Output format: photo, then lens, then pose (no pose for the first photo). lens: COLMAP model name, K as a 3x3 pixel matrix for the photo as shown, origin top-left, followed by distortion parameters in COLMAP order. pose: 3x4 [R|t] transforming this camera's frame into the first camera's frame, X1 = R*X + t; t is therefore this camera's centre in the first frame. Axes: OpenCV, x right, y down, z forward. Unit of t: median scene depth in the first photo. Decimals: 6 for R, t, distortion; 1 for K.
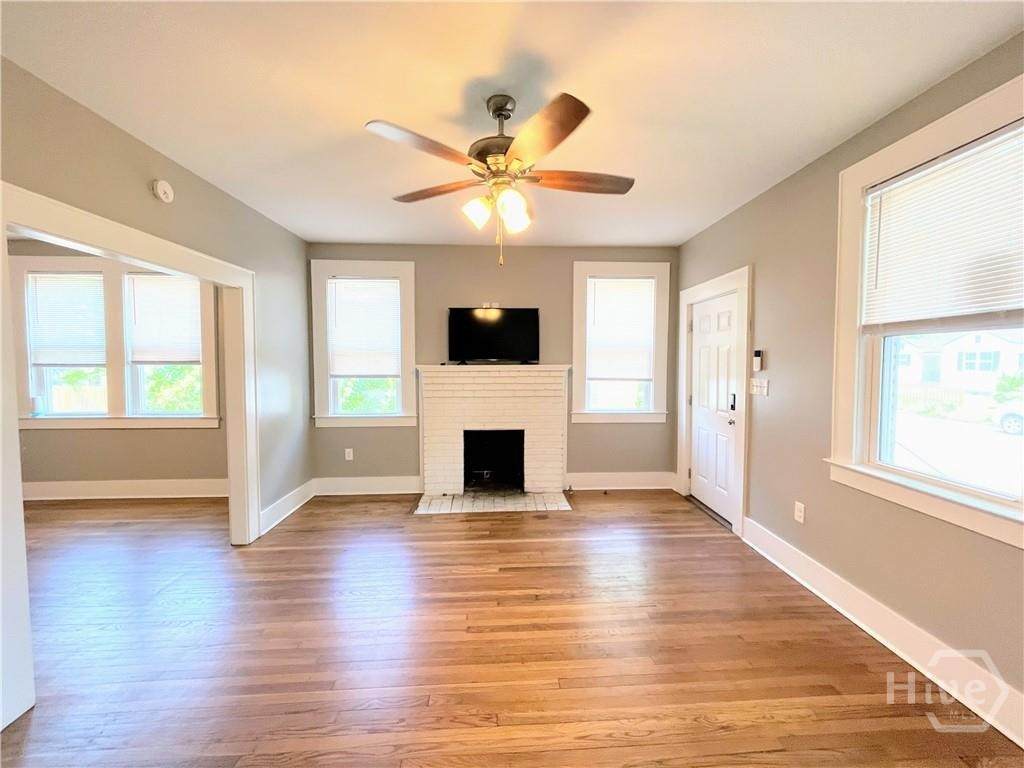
lens RADIAL K [[413.4, 0, 512.0], [0, 413.4, 384.0], [0, 0, 1]] dist [-0.002545, -0.000178]
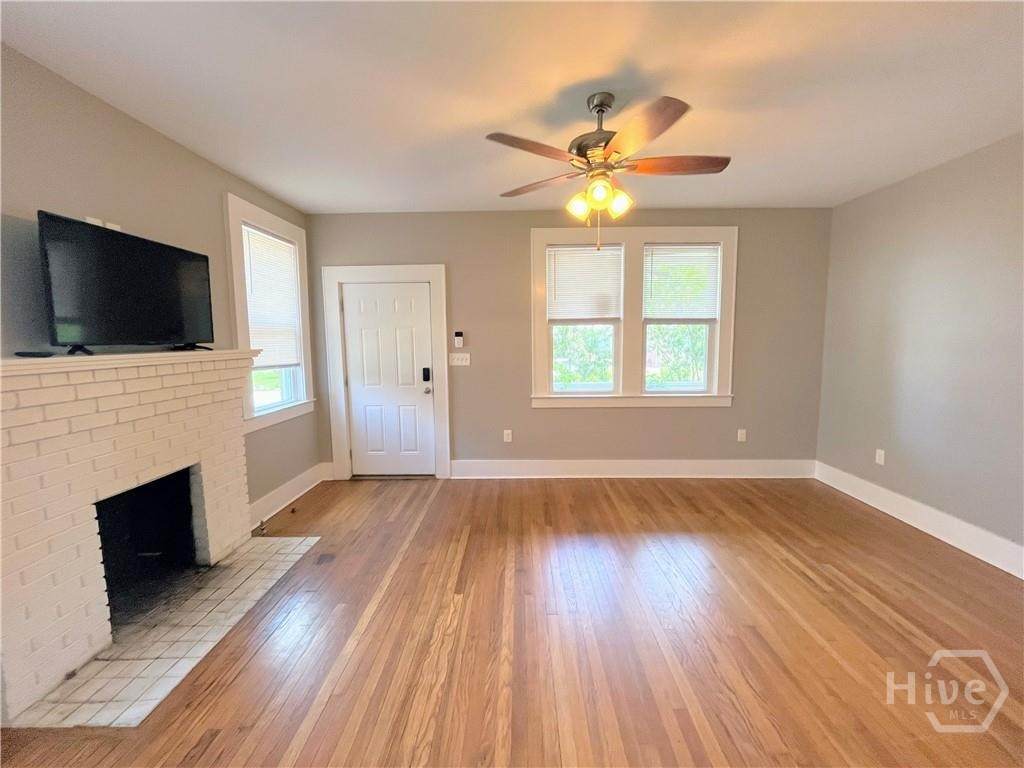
lens RADIAL K [[425.4, 0, 512.0], [0, 425.4, 384.0], [0, 0, 1]] dist [0.000221, 0.000124]
pose [[0.054407, -0.106322, 0.992842, -0.569770], [0.069874, 0.992283, 0.102433, -0.032128], [-0.996071, 0.063801, 0.061416, 0.561459]]
